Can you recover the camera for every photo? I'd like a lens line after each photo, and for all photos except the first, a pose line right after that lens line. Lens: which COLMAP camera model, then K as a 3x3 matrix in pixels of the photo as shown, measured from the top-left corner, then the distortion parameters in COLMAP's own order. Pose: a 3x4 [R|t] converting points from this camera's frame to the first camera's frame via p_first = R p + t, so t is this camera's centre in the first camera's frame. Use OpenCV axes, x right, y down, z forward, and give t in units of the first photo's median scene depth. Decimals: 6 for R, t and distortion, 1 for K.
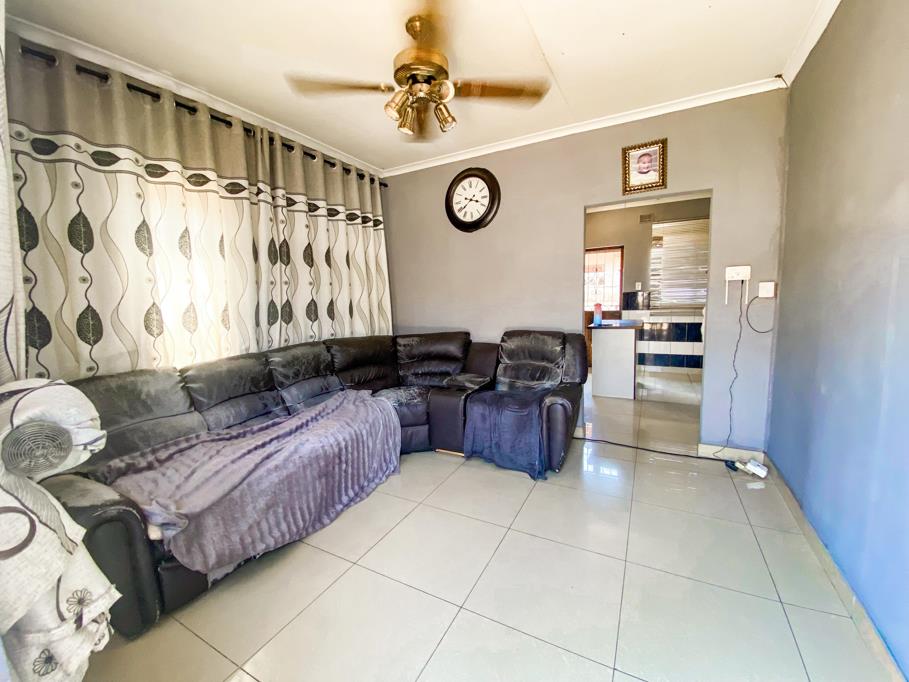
lens RADIAL K [[369.5, 0, 462.6], [0, 369.5, 336.2], [0, 0, 1]] dist [-0.001415, -0.000999]
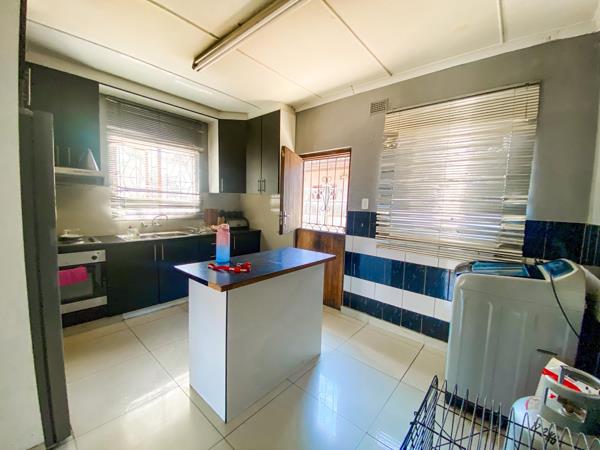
lens RADIAL K [[243.9, 0, 298.4], [0, 243.9, 219.3], [0, 0, 1]] dist [-0.001415, -0.000999]
pose [[0.968876, 0.085834, -0.232191, 0.465786], [-0.092728, 0.995512, -0.018922, -0.084921], [0.229524, 0.039864, 0.972486, 0.515675]]
